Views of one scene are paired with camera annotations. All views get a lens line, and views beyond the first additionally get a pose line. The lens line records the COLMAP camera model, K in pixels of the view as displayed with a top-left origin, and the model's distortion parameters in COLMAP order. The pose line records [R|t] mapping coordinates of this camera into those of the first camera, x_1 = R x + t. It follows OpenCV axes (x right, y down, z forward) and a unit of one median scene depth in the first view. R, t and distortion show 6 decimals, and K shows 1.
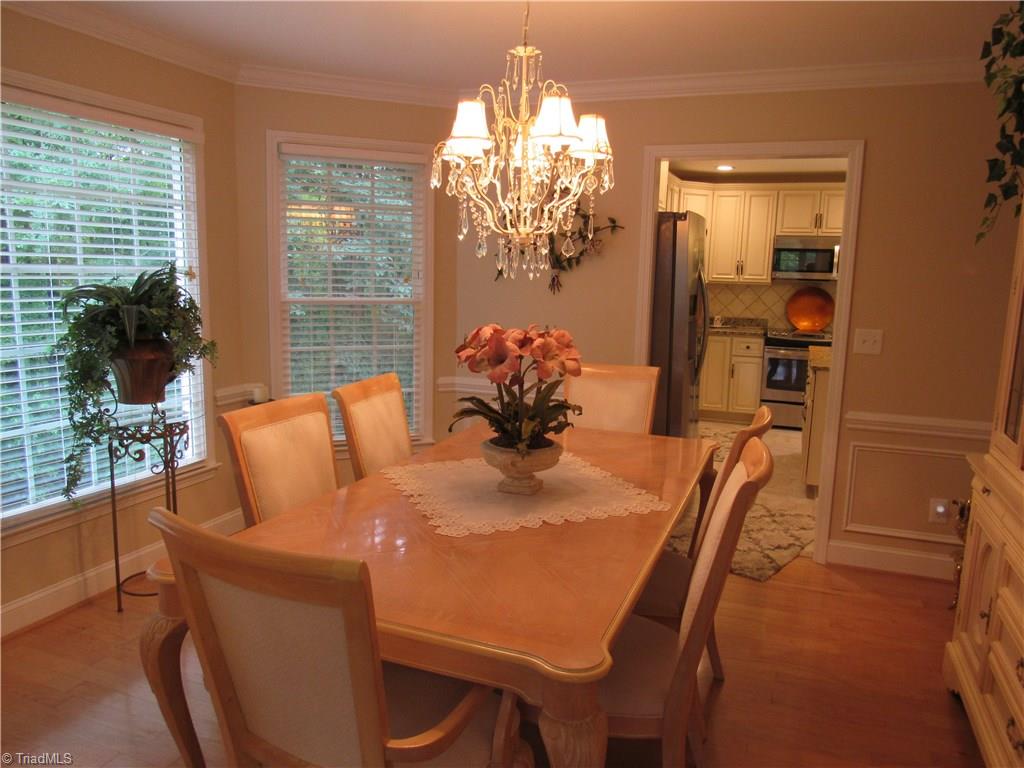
lens RADIAL K [[736.8, 0, 510.7], [0, 736.8, 383.8], [0, 0, 1]] dist [-0.024129, 0.002739]
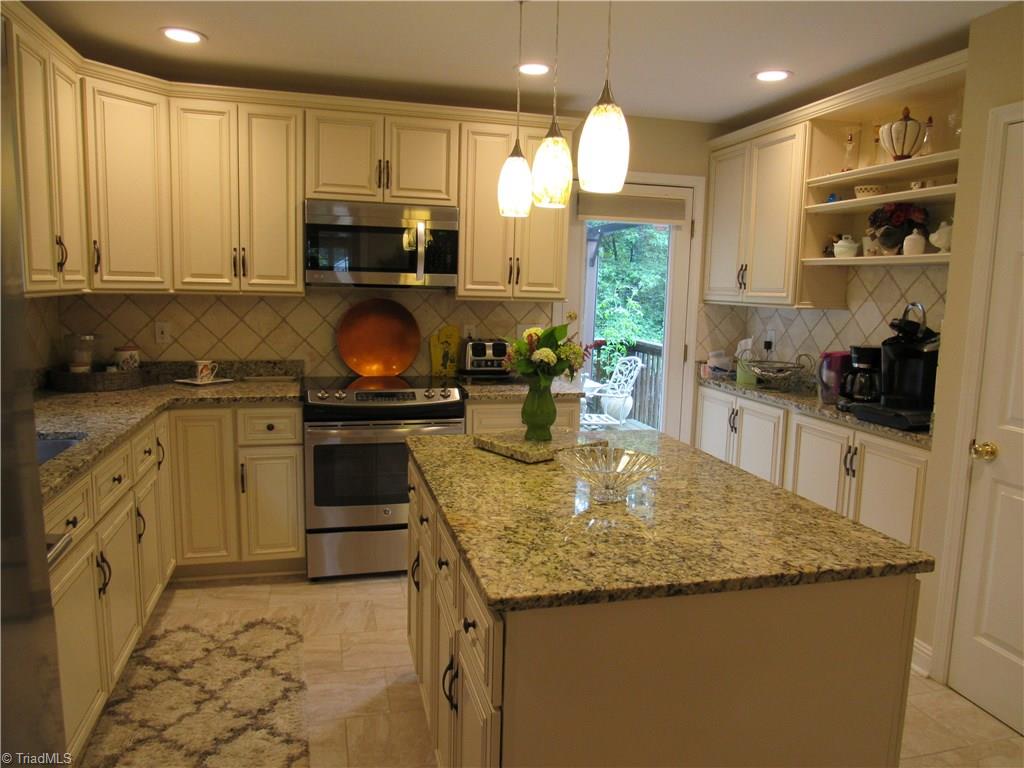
lens RADIAL K [[736.8, 0, 506.0], [0, 736.8, 385.4], [0, 0, 1]] dist [-0.024129, 0.002739]
pose [[0.814835, -0.083327, 0.573673, 0.170914], [0.081800, 0.996241, 0.028518, -0.076582], [-0.573892, 0.023689, 0.818588, 0.505155]]
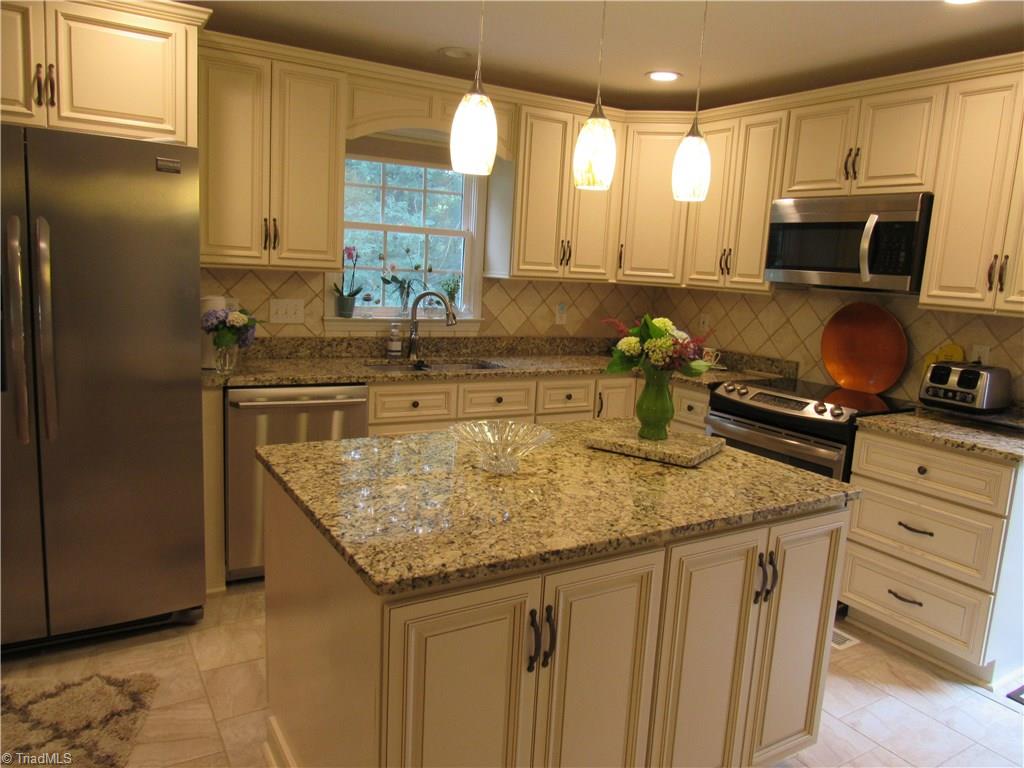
lens RADIAL K [[736.8, 0, 521.6], [0, 736.8, 381.4], [0, 0, 1]] dist [-0.024129, 0.002739]
pose [[0.790632, 0.114289, -0.601530, 0.534761], [-0.126199, 0.991748, 0.022557, -0.064338], [0.599145, 0.058078, 0.798531, 0.486808]]
